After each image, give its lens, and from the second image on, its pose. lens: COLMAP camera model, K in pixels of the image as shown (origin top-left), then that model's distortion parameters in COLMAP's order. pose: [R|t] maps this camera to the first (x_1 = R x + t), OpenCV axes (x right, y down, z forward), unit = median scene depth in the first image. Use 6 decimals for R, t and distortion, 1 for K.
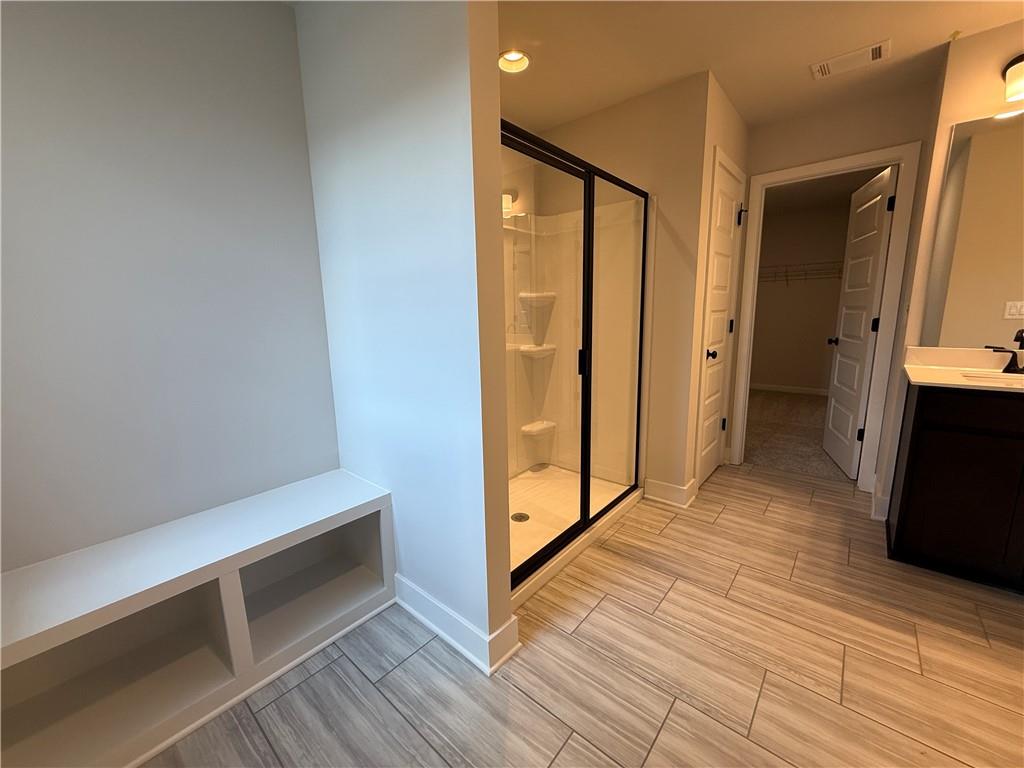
lens RADIAL K [[407.7, 0, 512.5], [0, 407.7, 384.9], [0, 0, 1]] dist [-0.000489, 0.000284]
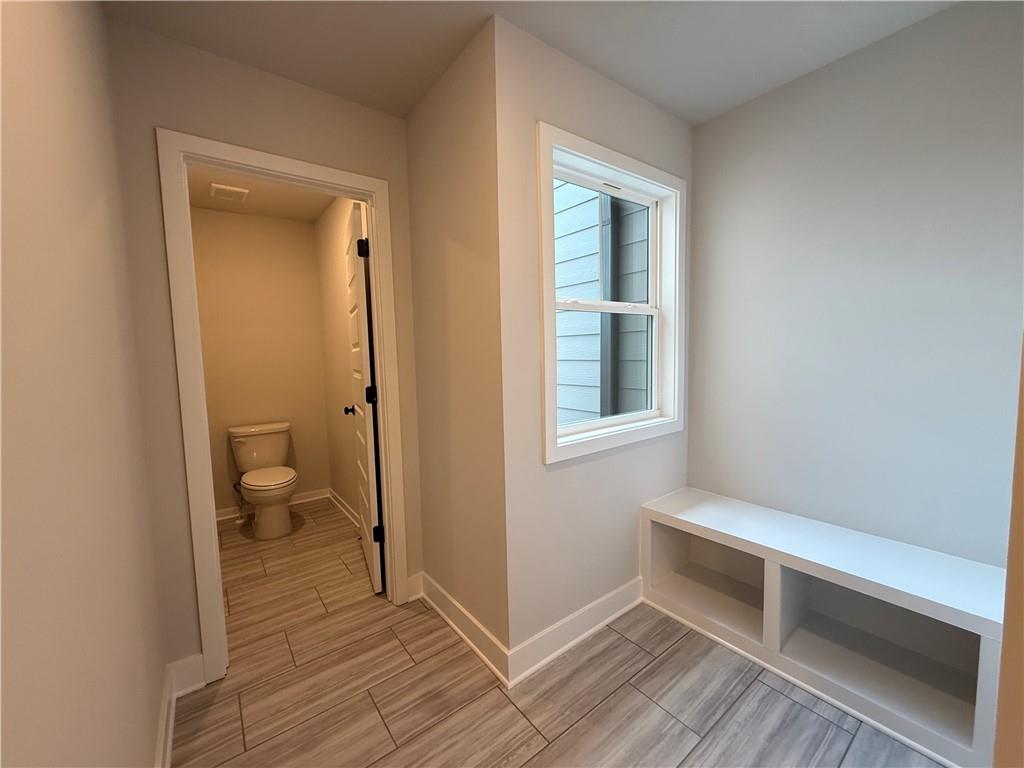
lens RADIAL K [[407.7, 0, 511.8], [0, 407.7, 384.2], [0, 0, 1]] dist [-0.000489, 0.000284]
pose [[-0.215411, 0.095972, -0.971796, 0.597418], [-0.143648, 0.981219, 0.128745, -0.111488], [0.965900, 0.167330, -0.197579, 0.355438]]
